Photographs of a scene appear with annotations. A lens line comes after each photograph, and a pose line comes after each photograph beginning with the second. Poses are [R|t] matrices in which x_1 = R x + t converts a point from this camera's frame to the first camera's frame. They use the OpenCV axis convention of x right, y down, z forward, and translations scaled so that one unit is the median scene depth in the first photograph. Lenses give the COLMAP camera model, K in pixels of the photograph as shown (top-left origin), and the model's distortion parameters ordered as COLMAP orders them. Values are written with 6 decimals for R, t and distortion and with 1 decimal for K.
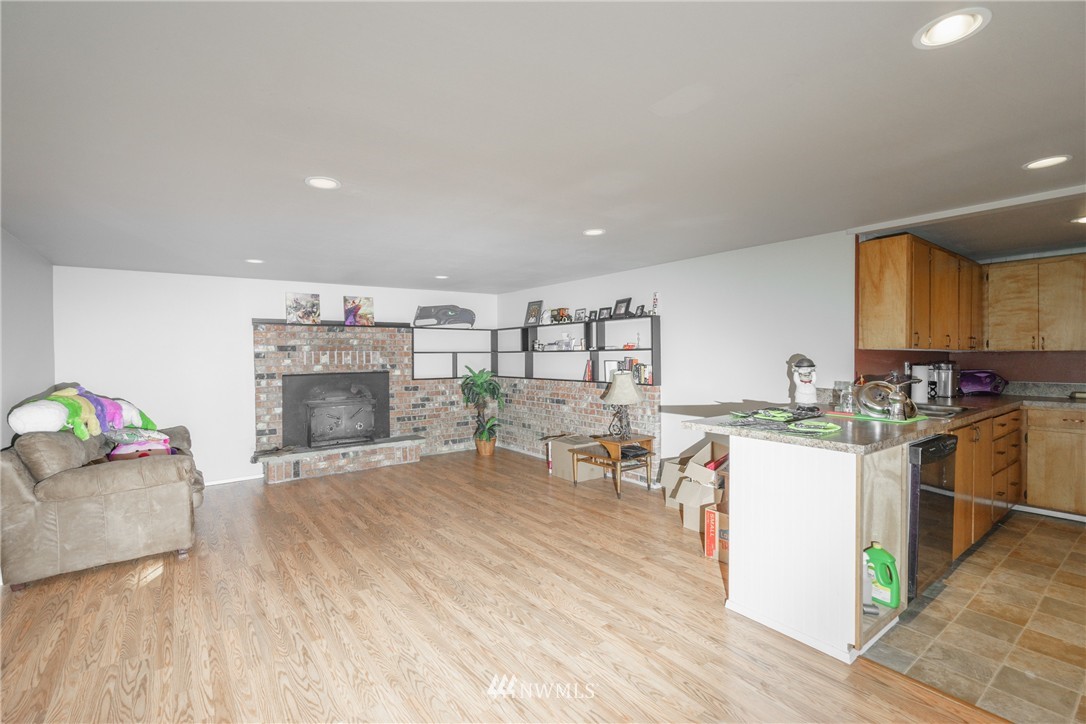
lens RADIAL K [[488.2, 0, 547.4], [0, 488.2, 360.3], [0, 0, 1]] dist [-0.001848, -0.000032]
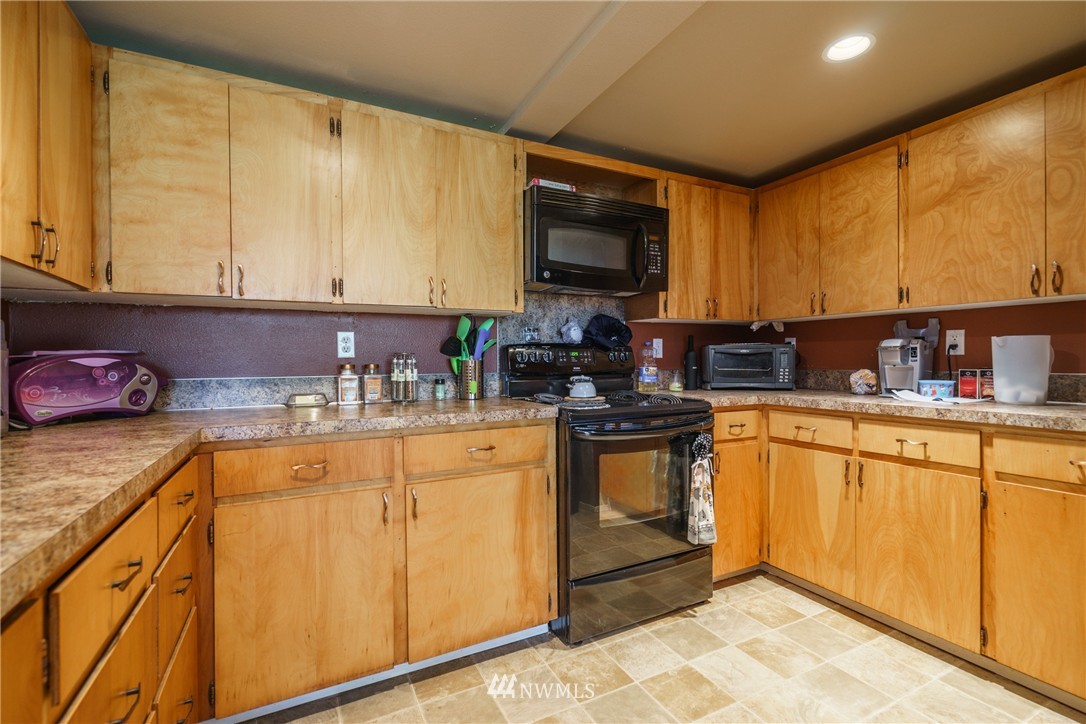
lens RADIAL K [[488.2, 0, 545.2], [0, 488.2, 362.8], [0, 0, 1]] dist [-0.001848, -0.000032]
pose [[0.174468, -0.001389, 0.984662, 0.703015], [0.014146, 0.999899, -0.001096, 0.041148], [-0.984561, 0.014121, 0.174471, 0.723925]]
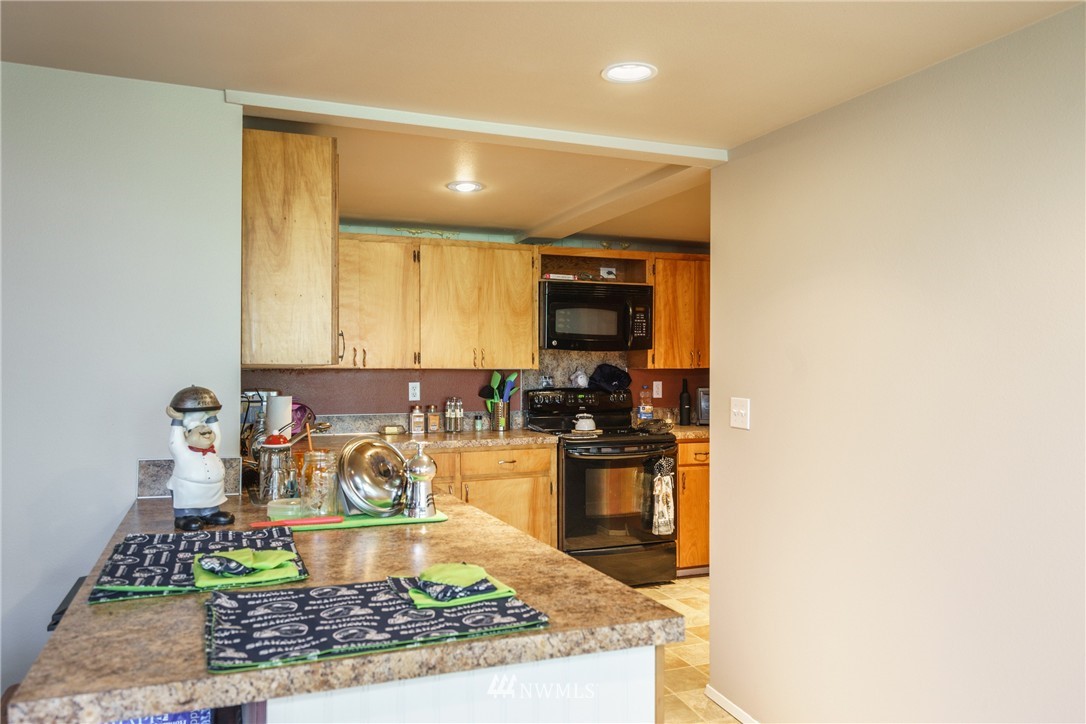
lens RADIAL K [[801.4, 0, 545.3], [0, 801.4, 364.0], [0, 0, 1]] dist [0.011522, 0.000782]
pose [[0.265424, 0.009715, 0.964083, -0.001075], [0.008048, 0.999892, -0.012291, -0.010949], [-0.964098, 0.011021, 0.265317, 0.488360]]
